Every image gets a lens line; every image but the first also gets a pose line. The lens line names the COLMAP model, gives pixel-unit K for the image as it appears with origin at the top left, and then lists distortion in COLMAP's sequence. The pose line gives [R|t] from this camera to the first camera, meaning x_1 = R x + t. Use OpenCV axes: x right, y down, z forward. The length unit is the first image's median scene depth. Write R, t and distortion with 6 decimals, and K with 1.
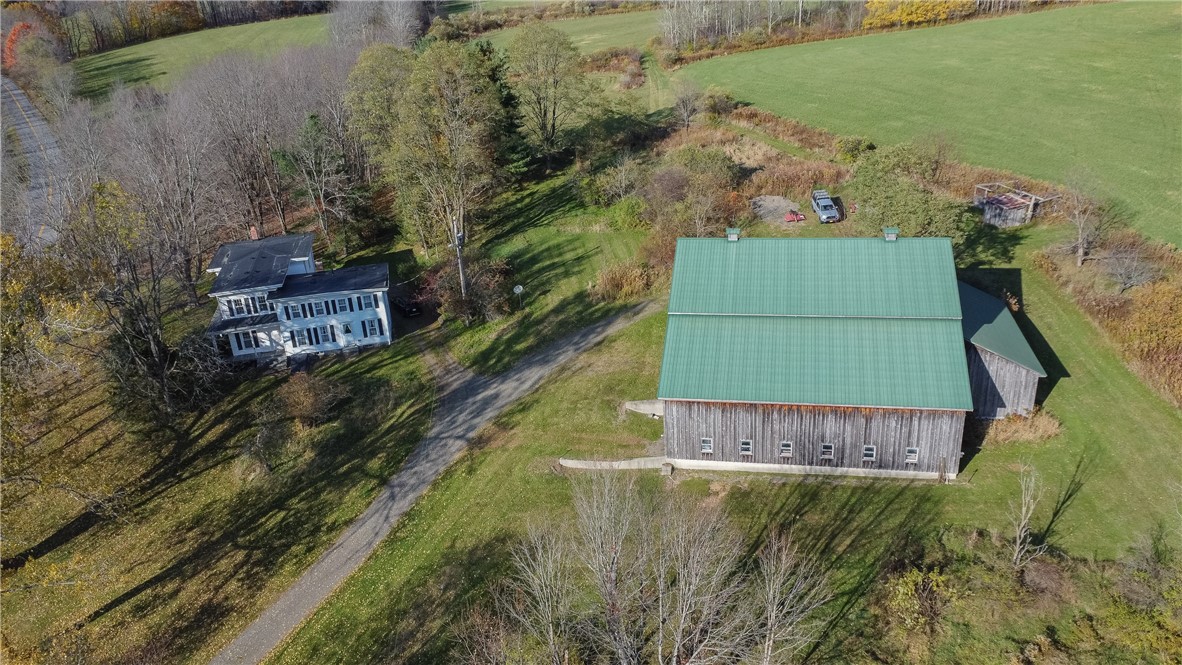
lens RADIAL K [[751.9, 0, 592.4], [0, 751.9, 331.0], [0, 0, 1]] dist [0.004808, 0.000939]
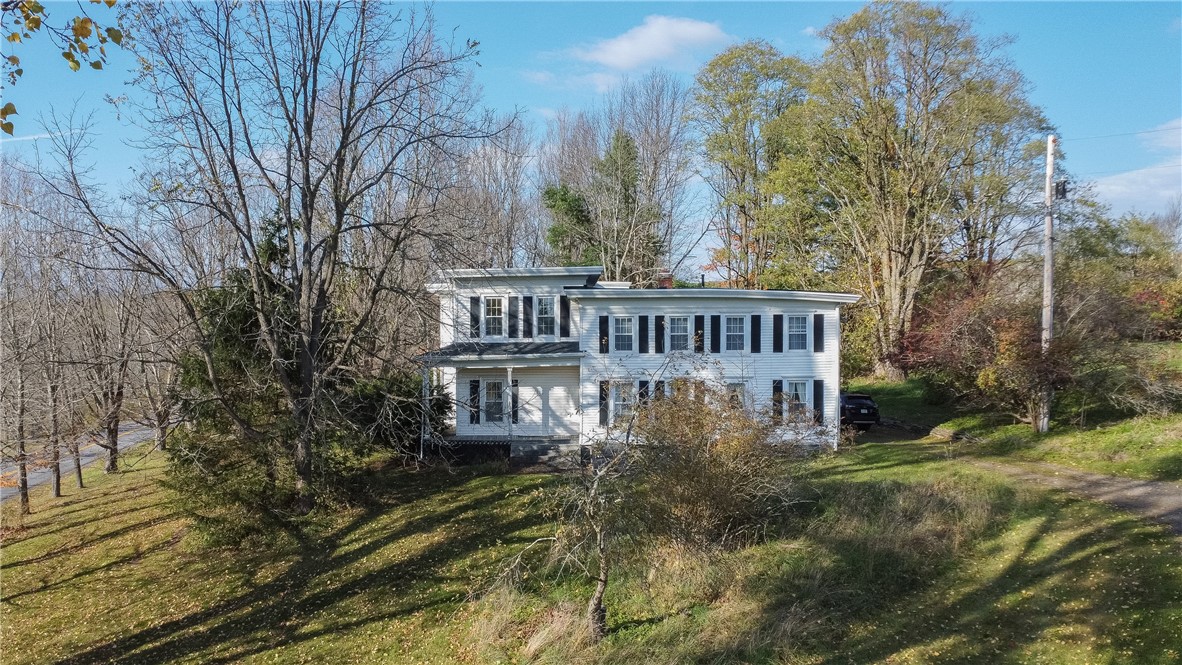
lens RADIAL K [[1067.2, 0, 588.4], [0, 1067.2, 331.6], [0, 0, 1]] dist [-0.007674, -0.001219]
pose [[0.960589, 0.073124, -0.268182, -0.257347], [-0.157527, 0.938107, -0.308448, 0.153516], [0.229028, 0.338537, 0.912655, 0.468008]]
